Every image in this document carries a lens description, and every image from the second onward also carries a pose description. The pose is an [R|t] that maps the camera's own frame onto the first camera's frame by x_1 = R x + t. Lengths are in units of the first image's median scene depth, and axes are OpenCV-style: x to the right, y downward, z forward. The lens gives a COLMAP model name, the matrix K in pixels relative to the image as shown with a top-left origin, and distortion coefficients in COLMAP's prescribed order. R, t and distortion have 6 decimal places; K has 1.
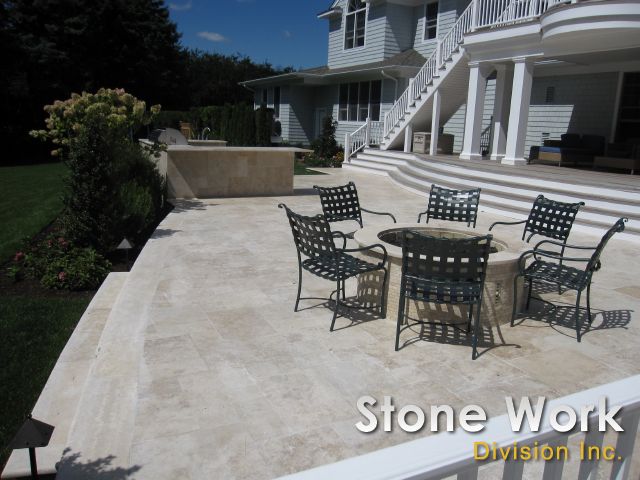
lens RADIAL K [[525.3, 0, 320.0], [0, 525.3, 240.0], [0, 0, 1]] dist [-0.080424, 0.045480]
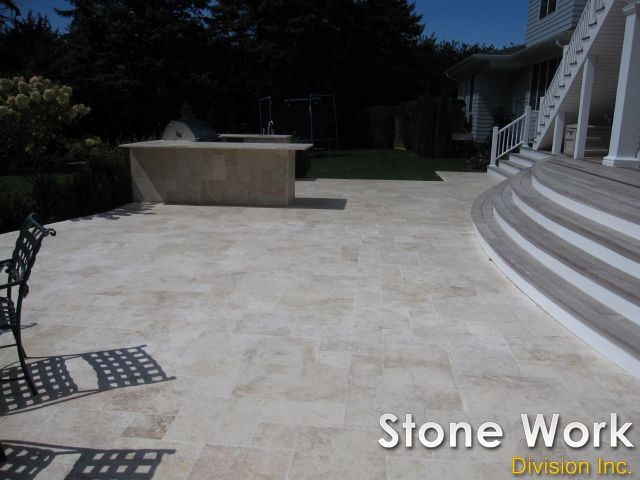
lens RADIAL K [[525.3, 0, 320.0], [0, 525.3, 240.0], [0, 0, 1]] dist [-0.080424, 0.045480]
pose [[0.850288, 0.100118, -0.516707, 0.295811], [-0.098510, 0.994665, 0.030620, -0.050615], [0.517016, 0.024865, 0.855615, 0.289543]]
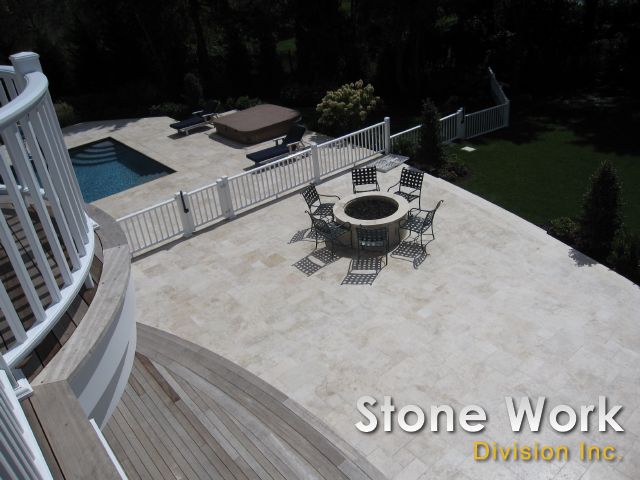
lens RADIAL K [[525.3, 0, 320.0], [0, 525.3, 240.0], [0, 0, 1]] dist [-0.080424, 0.045480]
pose [[-0.968381, 0.164879, -0.187223, 0.284242], [-0.000417, 0.749398, 0.662120, -0.445931], [0.249474, 0.641262, -0.725634, 0.853174]]
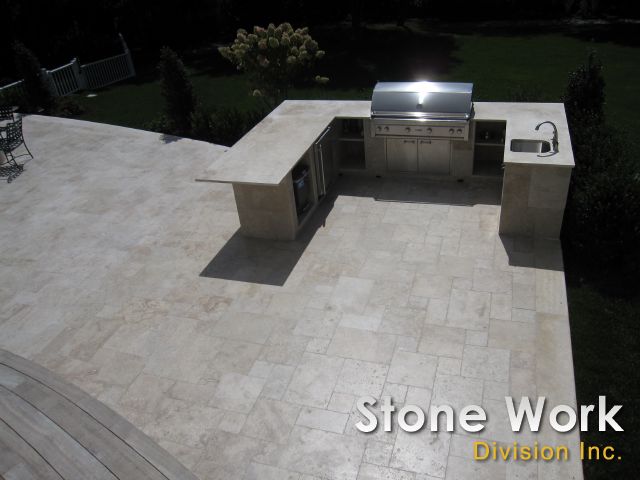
lens RADIAL K [[525.3, 0, 320.0], [0, 525.3, 240.0], [0, 0, 1]] dist [-0.080424, 0.045480]
pose [[-0.684867, 0.408019, -0.603720, 0.199631], [-0.096878, 0.770184, 0.630421, -0.366411], [0.722199, 0.490242, -0.487946, 1.047825]]
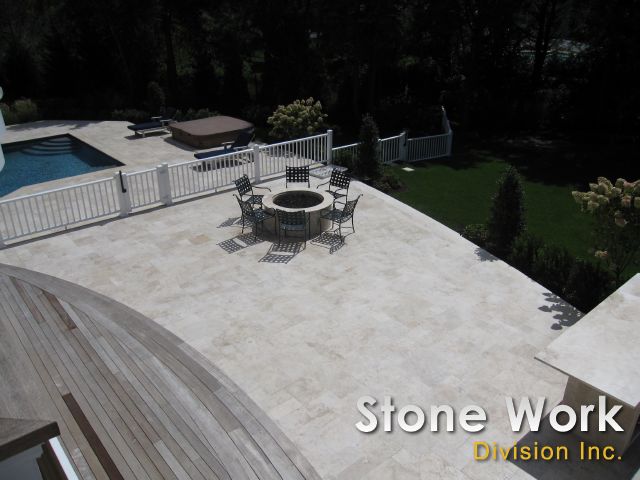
lens RADIAL K [[525.3, 0, 320.0], [0, 525.3, 240.0], [0, 0, 1]] dist [-0.080424, 0.045480]
pose [[-0.964751, 0.074676, -0.252346, 0.240716], [-0.093764, 0.798425, 0.594748, -0.413957], [0.245893, 0.597445, -0.763280, 0.948249]]
